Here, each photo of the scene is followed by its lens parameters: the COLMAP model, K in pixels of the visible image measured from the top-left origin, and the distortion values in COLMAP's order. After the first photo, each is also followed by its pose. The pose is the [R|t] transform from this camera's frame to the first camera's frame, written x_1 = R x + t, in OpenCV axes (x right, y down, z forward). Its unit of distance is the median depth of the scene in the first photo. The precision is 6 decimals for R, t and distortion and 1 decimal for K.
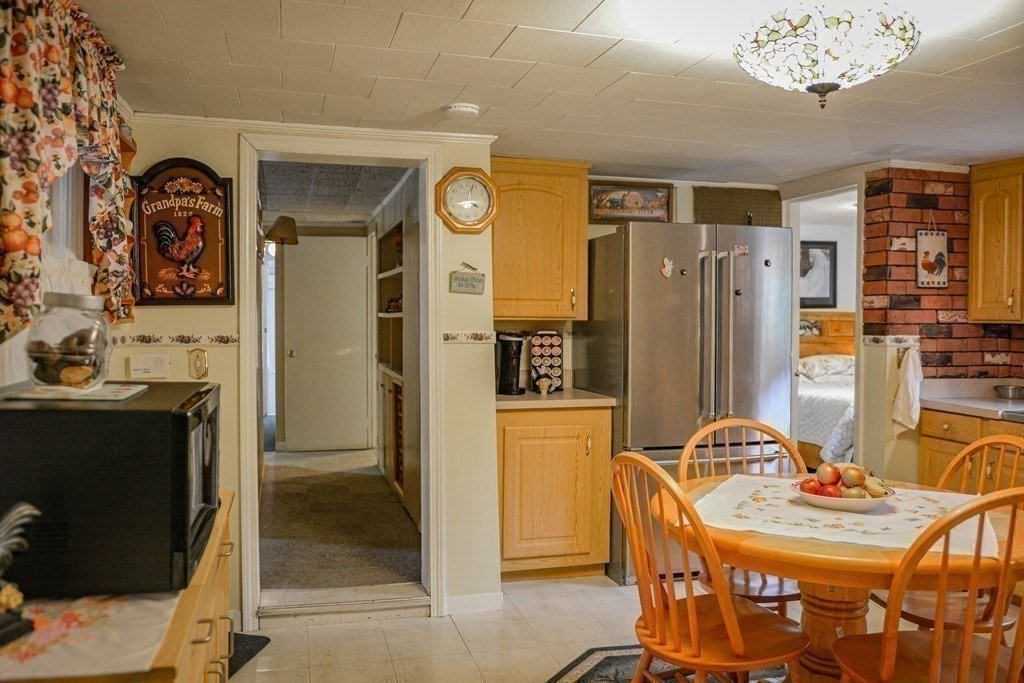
lens RADIAL K [[827.0, 0, 511.5], [0, 827.0, 341.7], [0, 0, 1]] dist [-0.043604, -0.001988]
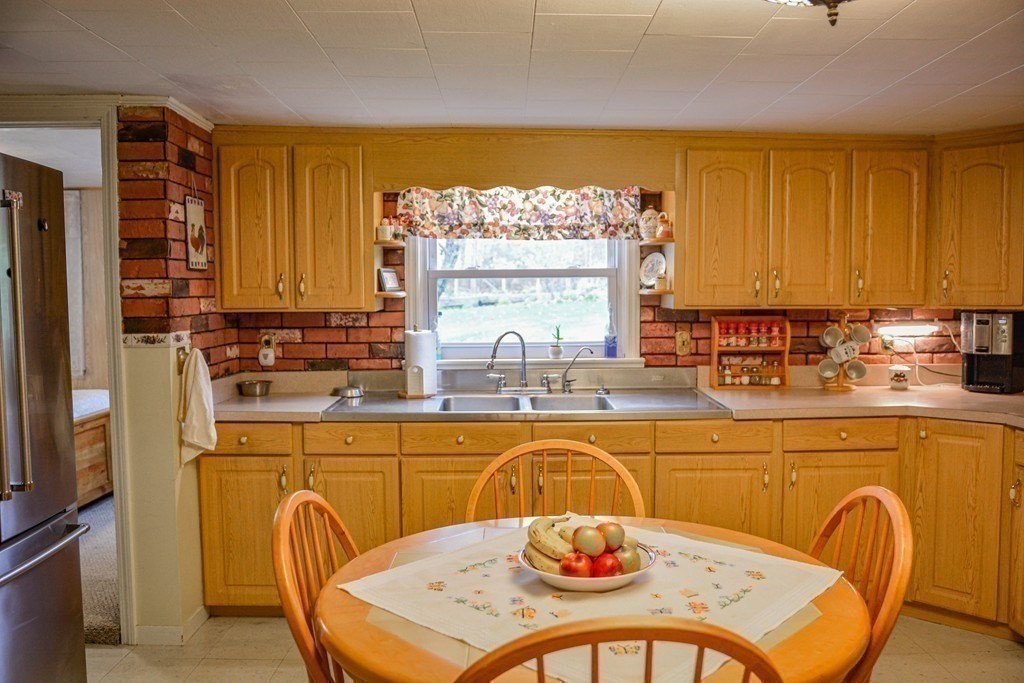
lens RADIAL K [[827.0, 0, 511.7], [0, 827.0, 340.5], [0, 0, 1]] dist [-0.043604, -0.001988]
pose [[0.255221, -0.061227, 0.964942, -0.185624], [0.035674, 0.997910, 0.053884, -0.029601], [-0.966225, 0.020671, 0.256871, 0.500569]]
